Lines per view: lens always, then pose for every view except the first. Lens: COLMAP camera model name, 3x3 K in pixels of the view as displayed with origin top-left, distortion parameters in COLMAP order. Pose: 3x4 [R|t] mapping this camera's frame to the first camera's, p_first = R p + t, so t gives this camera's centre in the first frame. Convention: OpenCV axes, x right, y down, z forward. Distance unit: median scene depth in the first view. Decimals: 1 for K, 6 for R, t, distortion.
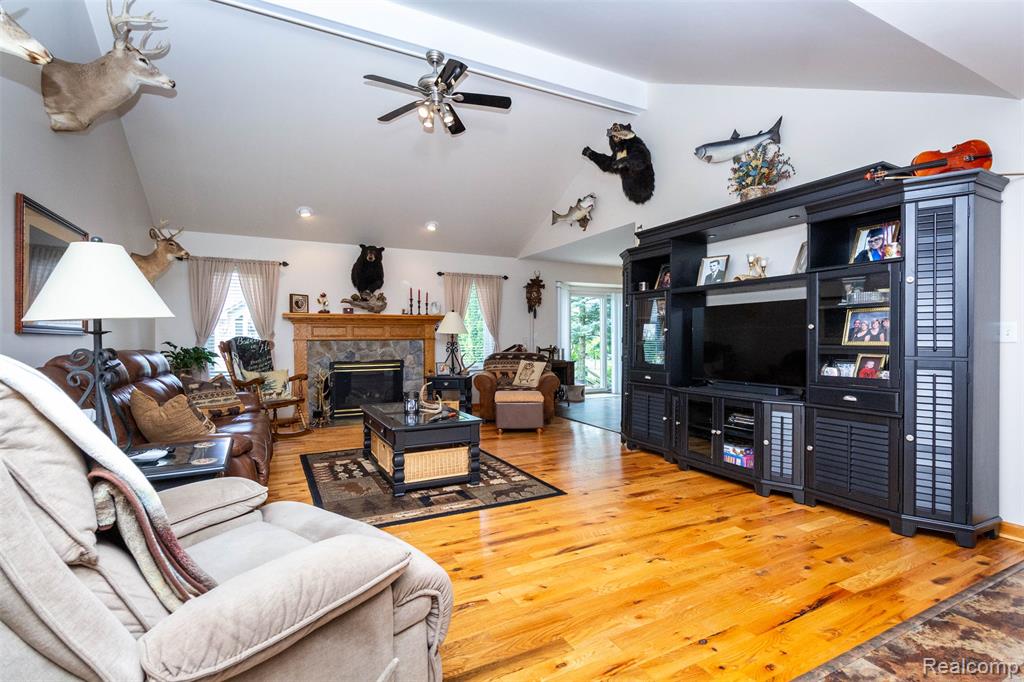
lens RADIAL K [[483.5, 0, 510.8], [0, 483.5, 345.2], [0, 0, 1]] dist [0.003181, -0.000969]
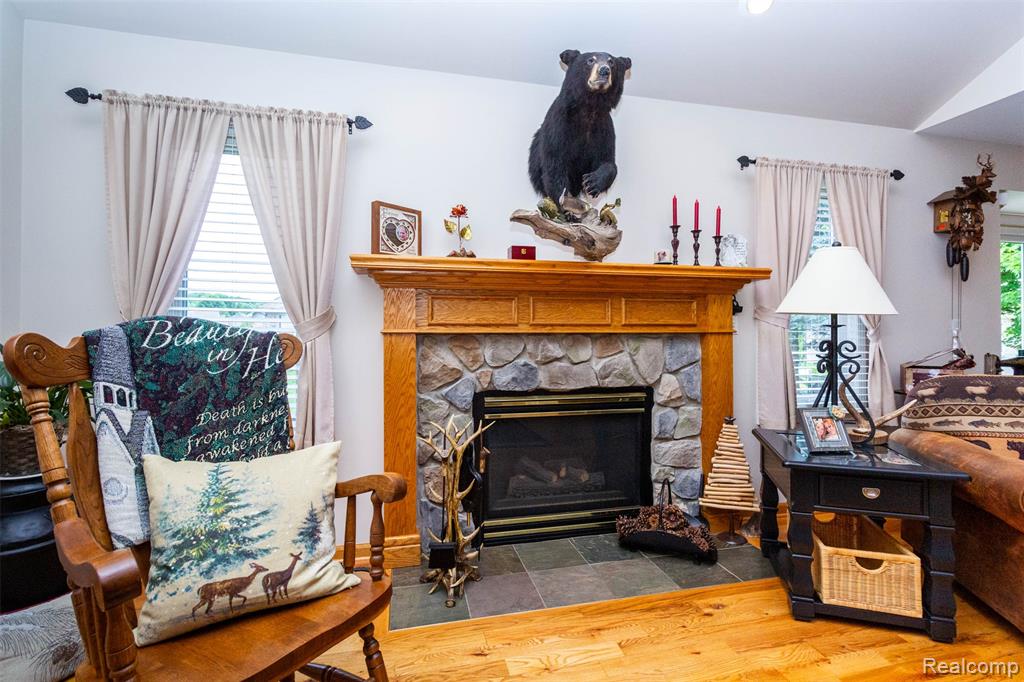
lens RADIAL K [[483.5, 0, 521.2], [0, 483.5, 338.6], [0, 0, 1]] dist [0.003181, -0.000969]
pose [[0.978137, 0.008058, -0.207804, -0.265653], [-0.008515, 0.999963, -0.001305, -0.006023], [0.207786, 0.003046, 0.978170, 0.654686]]
